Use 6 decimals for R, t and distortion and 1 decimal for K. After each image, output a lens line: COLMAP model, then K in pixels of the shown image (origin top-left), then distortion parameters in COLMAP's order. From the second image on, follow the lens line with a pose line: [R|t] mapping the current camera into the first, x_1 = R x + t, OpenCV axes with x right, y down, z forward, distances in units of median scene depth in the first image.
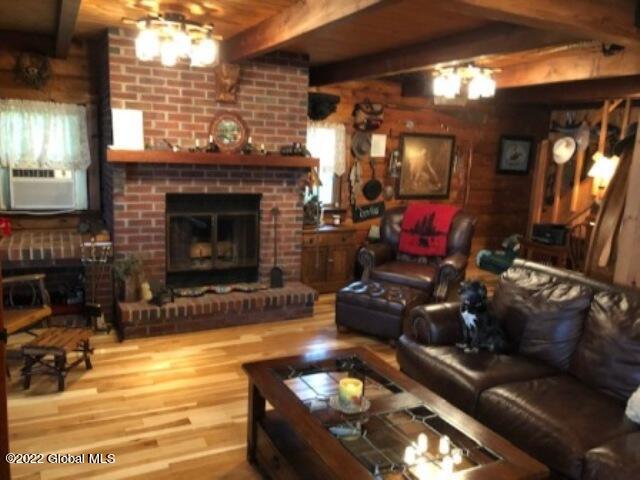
lens RADIAL K [[519.1, 0, 317.3], [0, 519.1, 241.8], [0, 0, 1]] dist [0.046090, -0.035465]
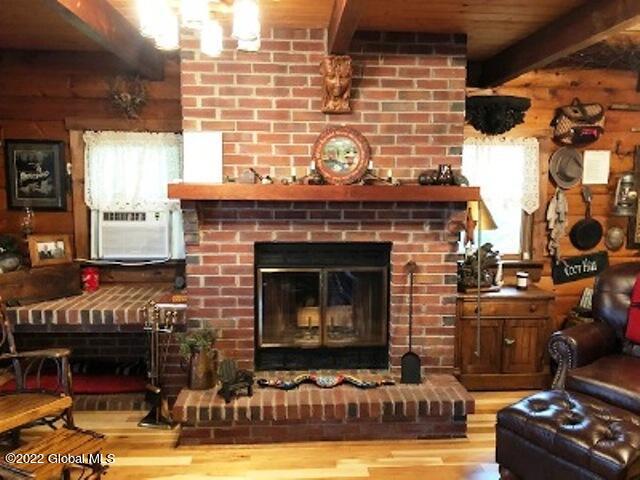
lens RADIAL K [[519.1, 0, 326.9], [0, 519.1, 242.4], [0, 0, 1]] dist [0.046090, -0.035465]
pose [[0.920022, 0.009822, -0.391744, 0.086179], [-0.038204, 0.997172, -0.064721, -0.045854], [0.390000, 0.074511, 0.917795, 0.350046]]
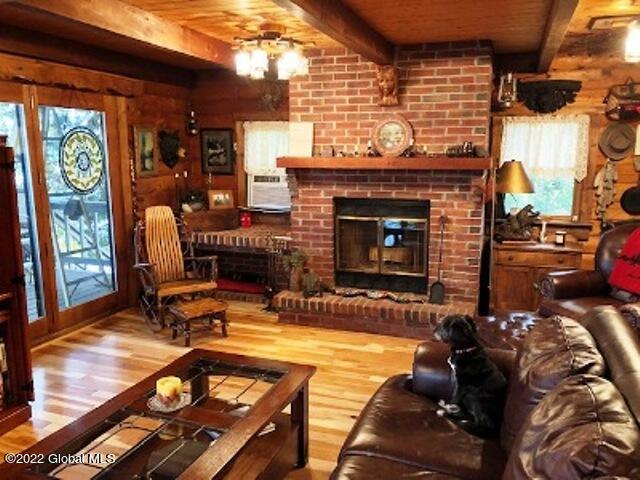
lens RADIAL K [[519.1, 0, 330.0], [0, 519.1, 245.1], [0, 0, 1]] dist [0.046090, -0.035465]
pose [[0.702961, 0.086255, -0.705979, 0.445886], [-0.097186, 0.994957, 0.024790, -0.018721], [0.704557, 0.051185, 0.707799, 0.231136]]
